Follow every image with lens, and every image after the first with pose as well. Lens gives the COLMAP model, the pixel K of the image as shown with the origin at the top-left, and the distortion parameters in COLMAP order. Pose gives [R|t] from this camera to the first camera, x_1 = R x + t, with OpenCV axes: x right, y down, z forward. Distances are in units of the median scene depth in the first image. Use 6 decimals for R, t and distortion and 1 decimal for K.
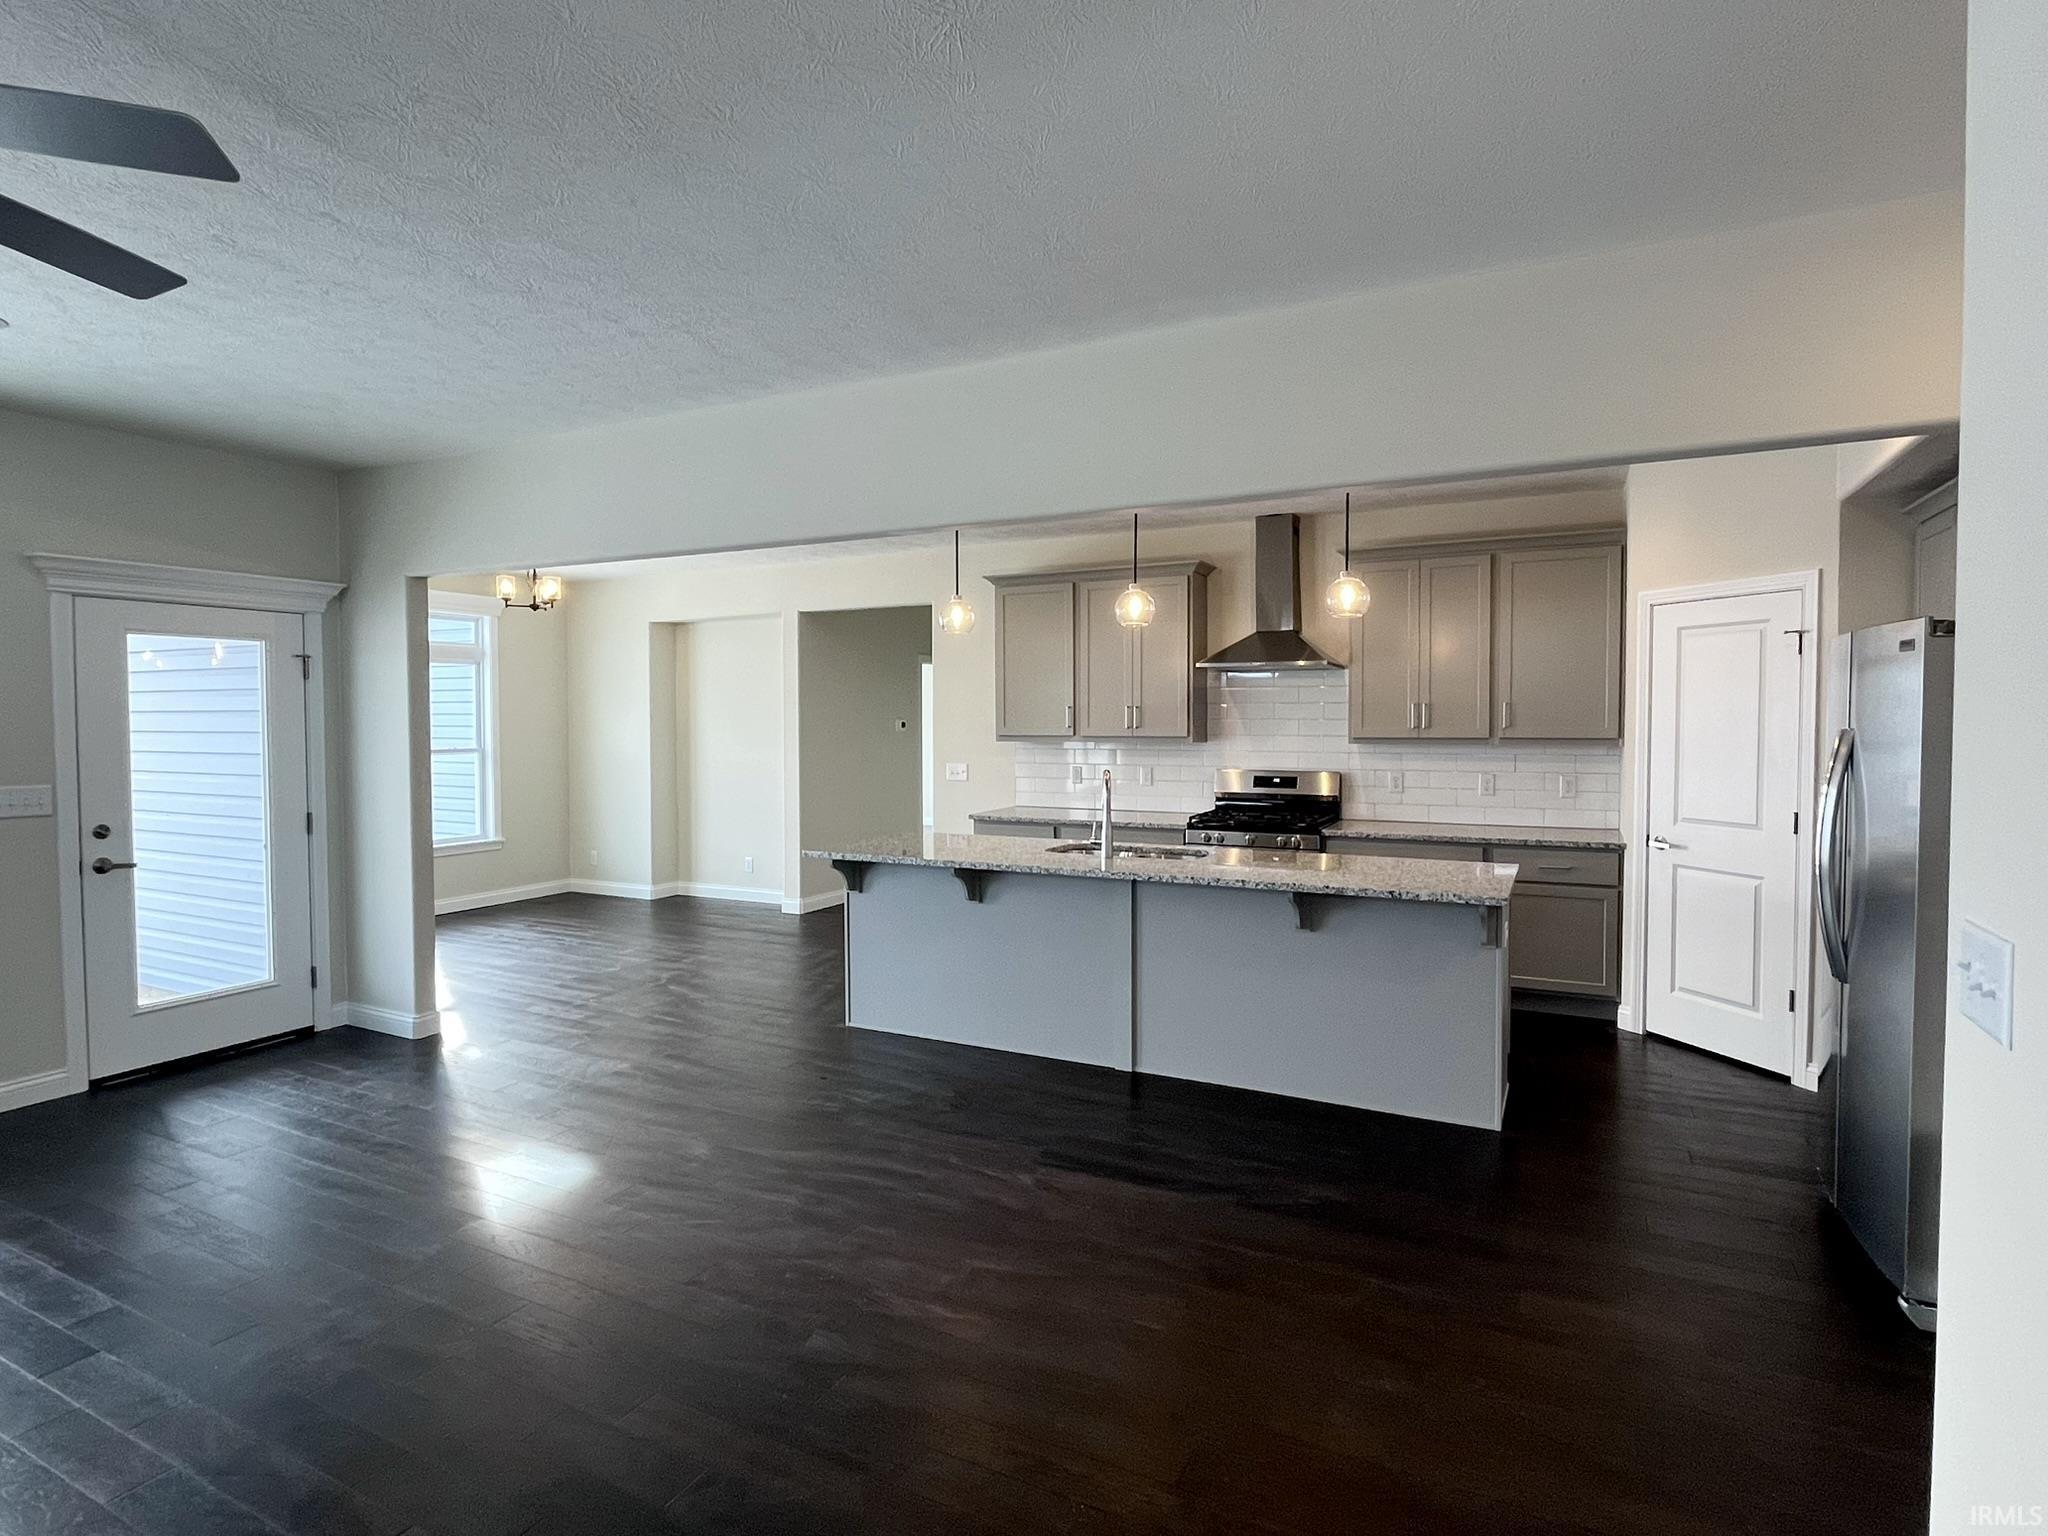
lens RADIAL K [[1079.3, 0, 1010.5], [0, 1079.3, 752.9], [0, 0, 1]] dist [-0.006371, -0.000761]
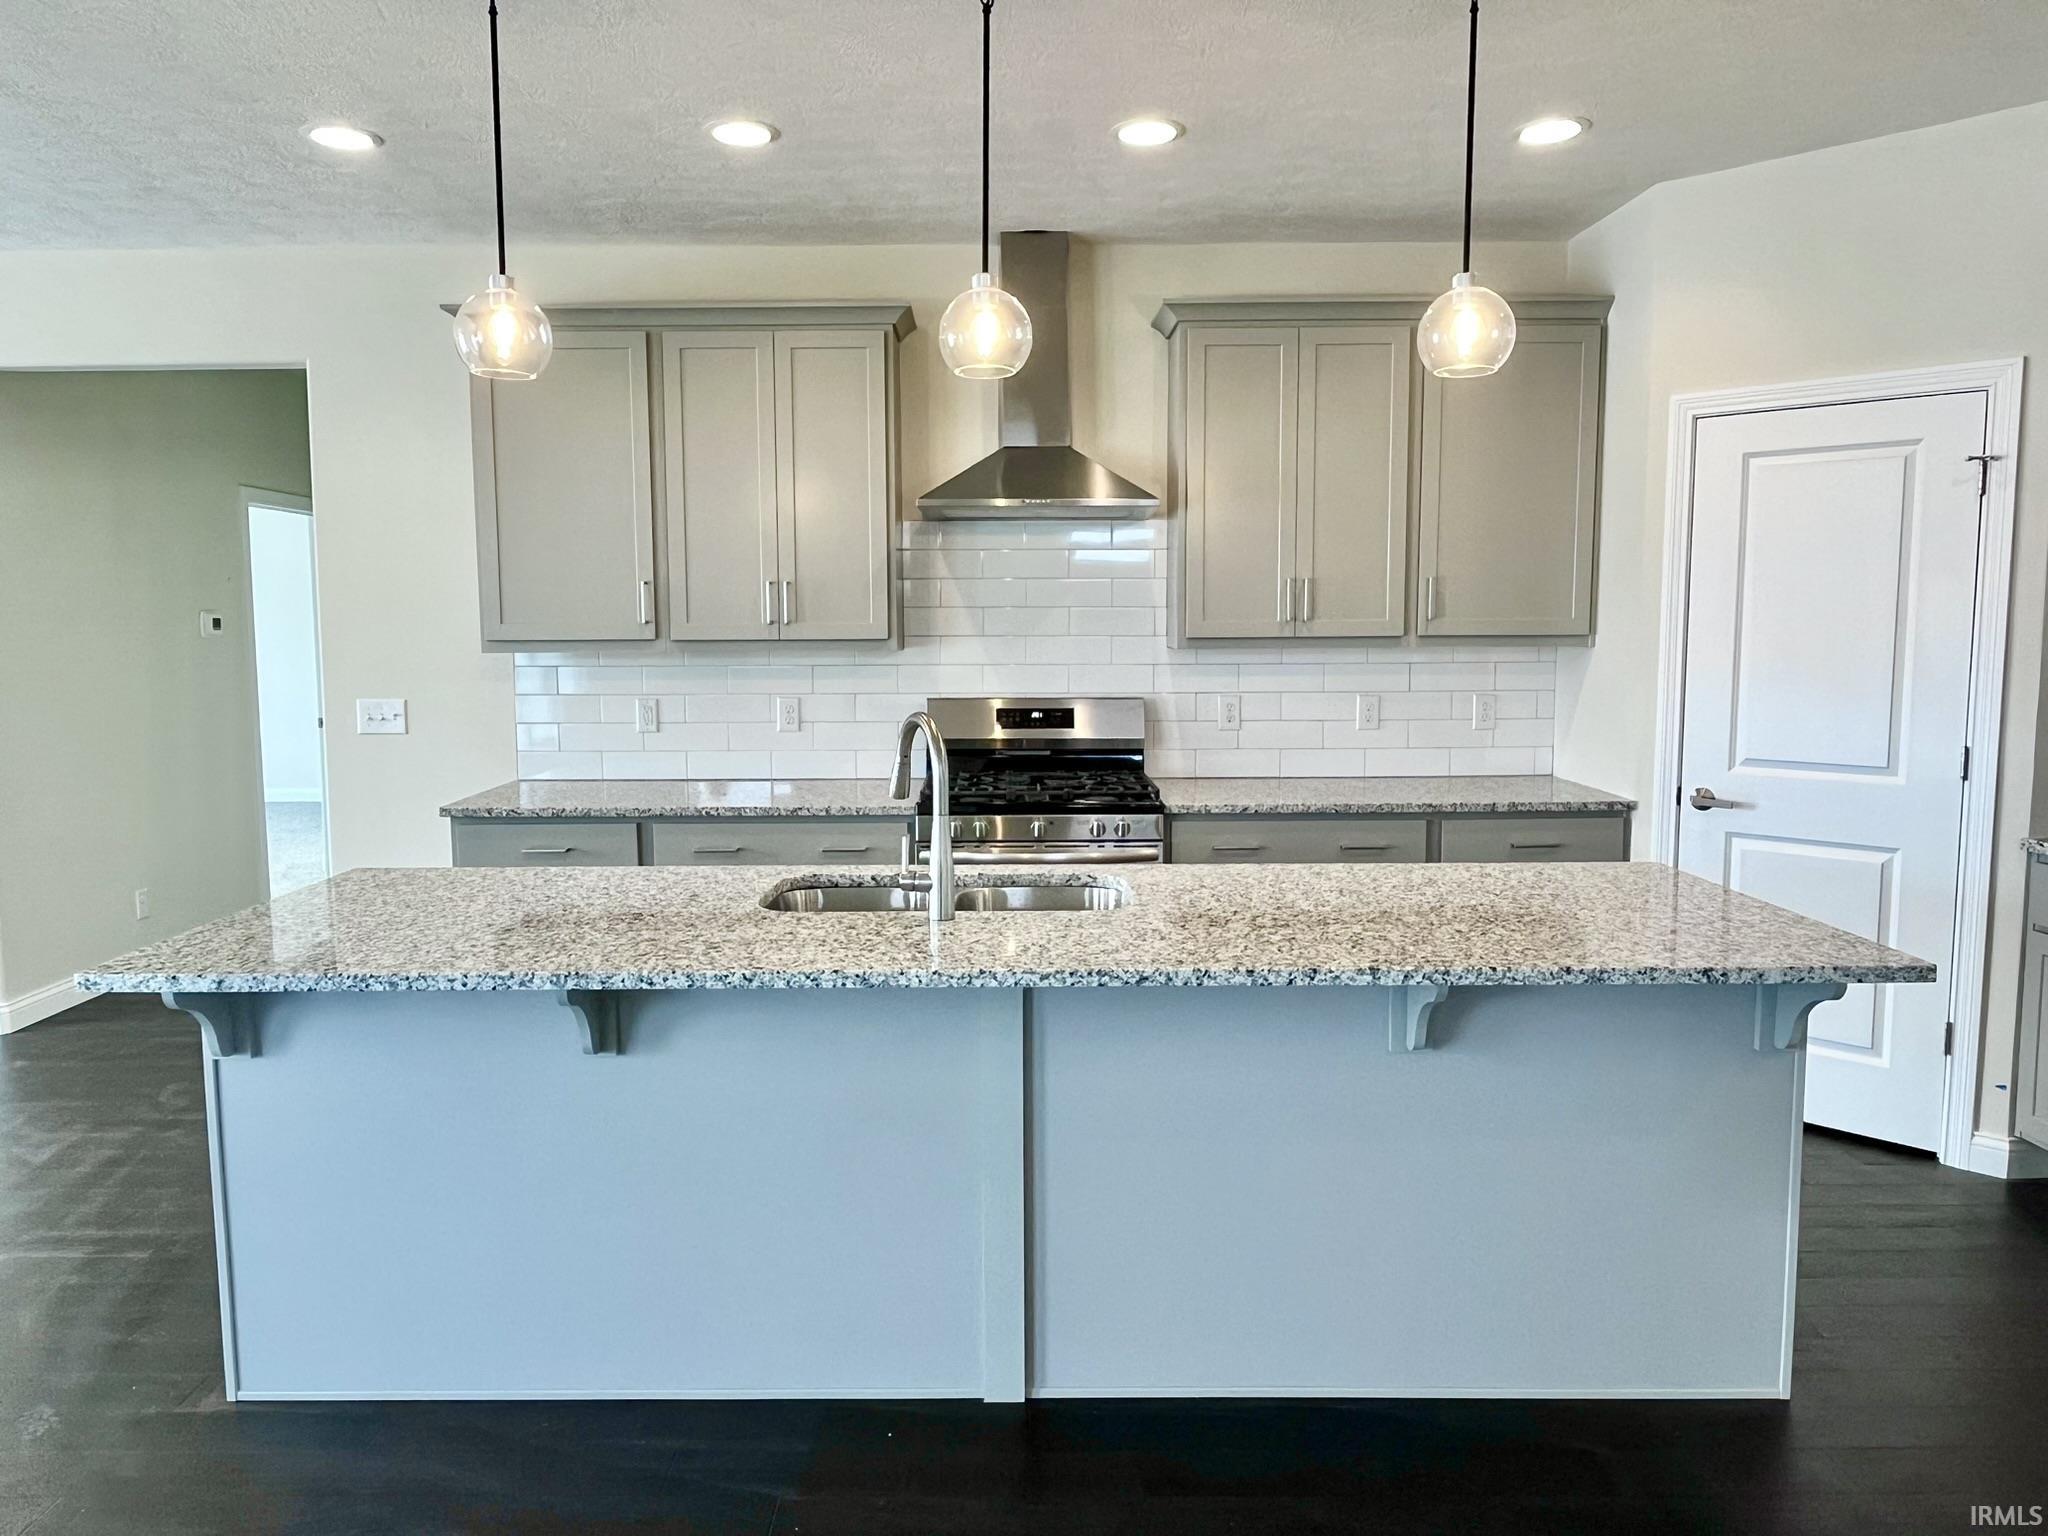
lens RADIAL K [[1373.7, 0, 1006.7], [0, 1373.7, 749.9], [0, 0, 1]] dist [-0.005146, -0.002489]
pose [[0.888095, -0.045774, 0.457375, -0.127887], [0.017562, 0.997682, 0.065746, -0.005319], [-0.459324, -0.050356, 0.886840, 0.485249]]
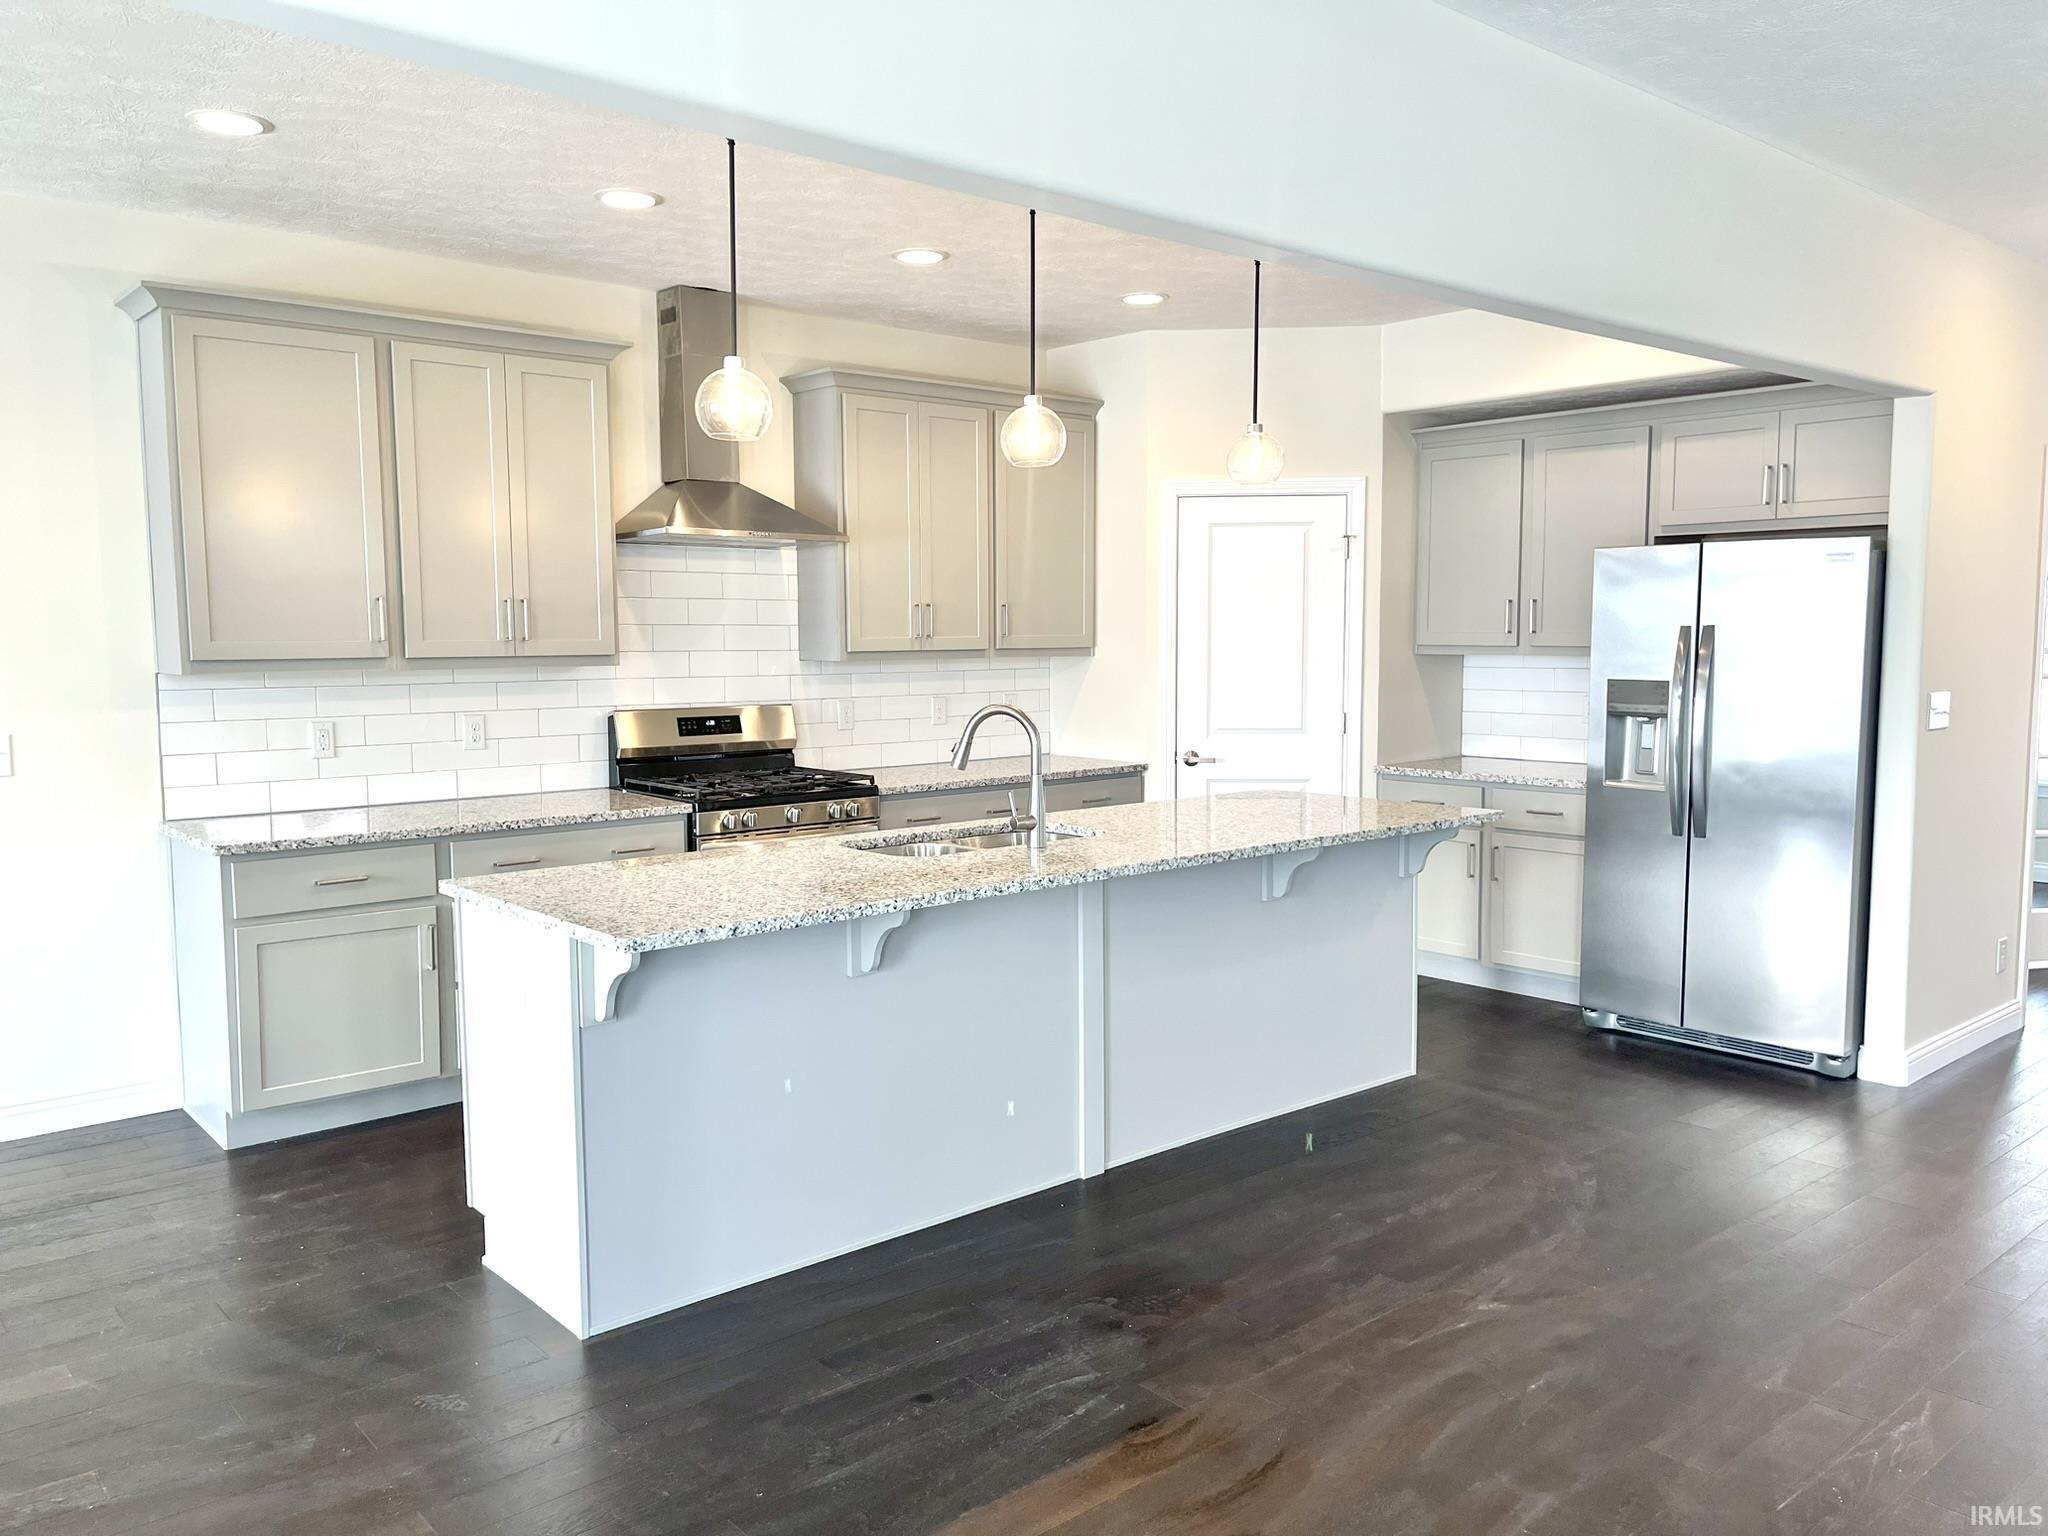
lens RADIAL K [[1543.2, 0, 1035.9], [0, 1543.2, 777.4], [0, 0, 1]] dist [0.051624, -0.021206]
pose [[0.366658, -0.088864, 0.926102, -0.681990], [0.034549, 0.996042, 0.081897, -0.013147], [-0.929714, 0.001968, 0.368277, 0.650913]]
